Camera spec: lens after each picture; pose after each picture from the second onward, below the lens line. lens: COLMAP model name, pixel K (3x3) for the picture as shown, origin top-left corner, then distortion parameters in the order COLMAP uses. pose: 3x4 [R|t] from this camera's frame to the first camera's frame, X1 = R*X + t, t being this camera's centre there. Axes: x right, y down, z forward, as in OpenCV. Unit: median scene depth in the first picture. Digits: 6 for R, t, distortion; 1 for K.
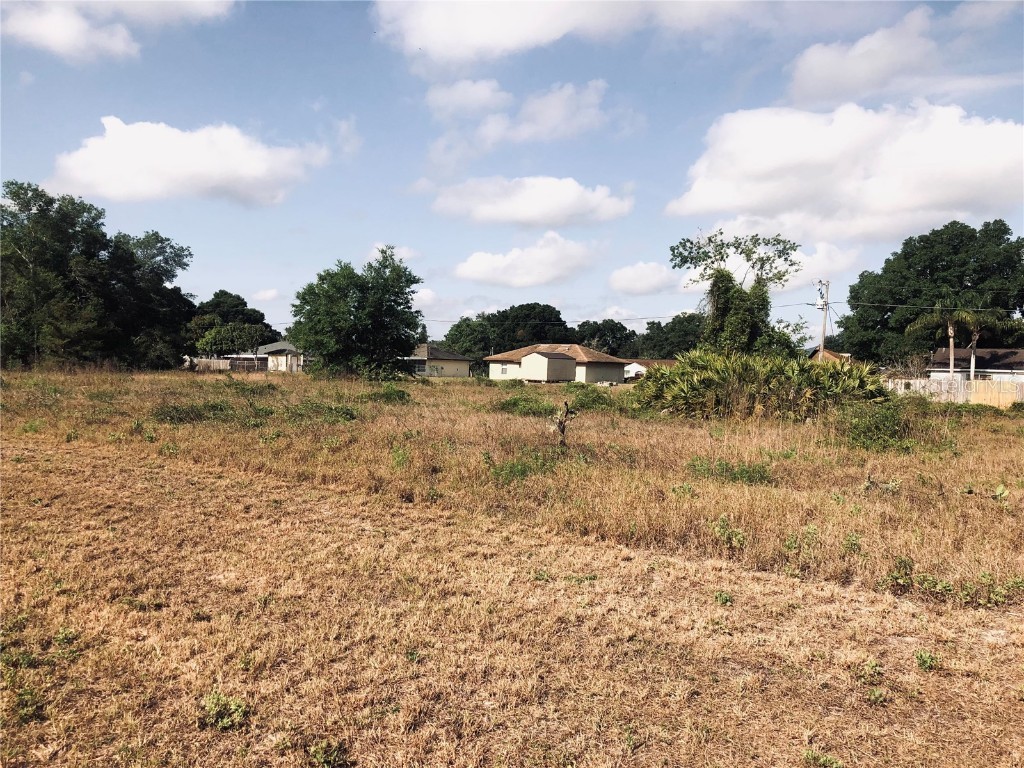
lens RADIAL K [[845.6, 0, 522.6], [0, 845.6, 357.5], [0, 0, 1]] dist [0.050154, -0.004718]
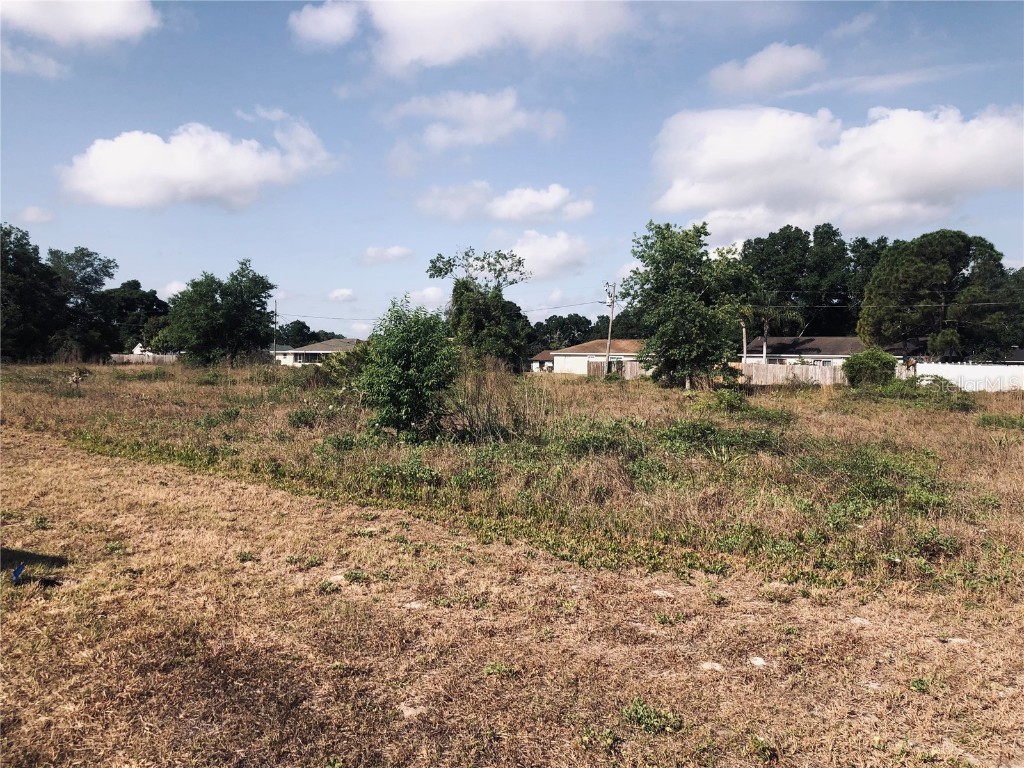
lens RADIAL K [[838.7, 0, 512.0], [0, 838.7, 384.0], [0, 0, 1]] dist [0.020596, -0.028065]
pose [[0.999403, -0.010864, -0.032809, 0.242247], [0.012108, 0.999206, 0.037959, 0.006983], [0.032370, -0.038333, 0.998741, -0.191088]]
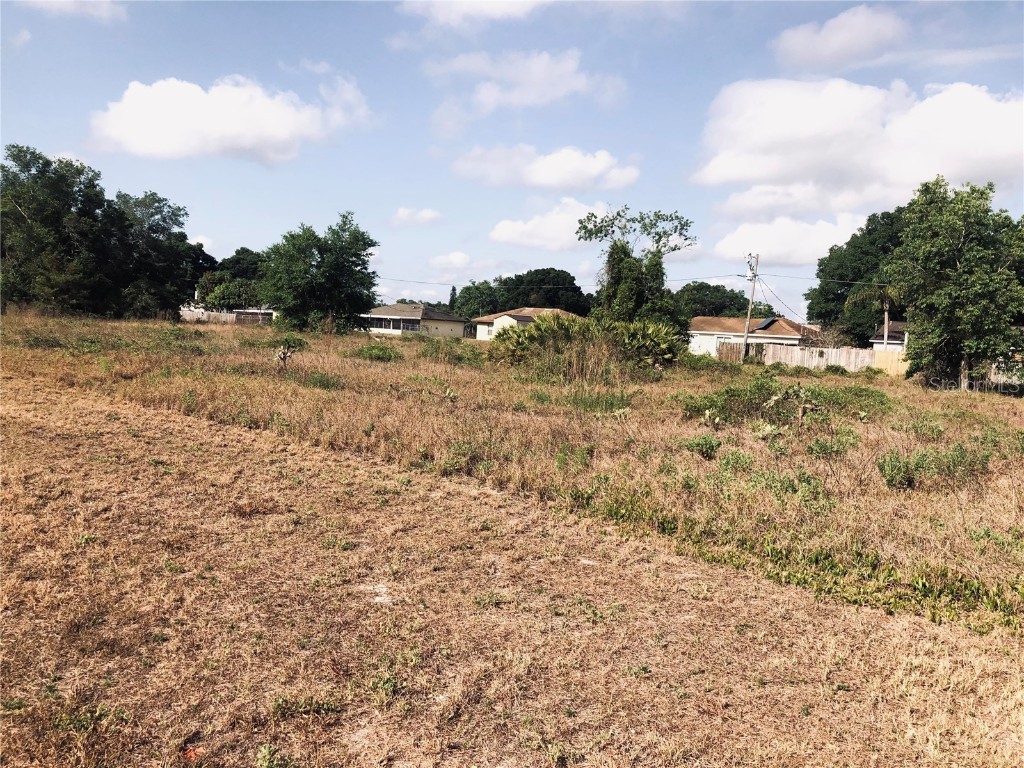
lens RADIAL K [[845.6, 0, 522.6], [0, 845.6, 357.5], [0, 0, 1]] dist [0.050154, -0.004718]
pose [[0.998457, 0.031714, -0.045593, 0.112987], [-0.029793, 0.998664, 0.042219, 0.003223], [0.046871, -0.040796, 0.998068, -0.083977]]
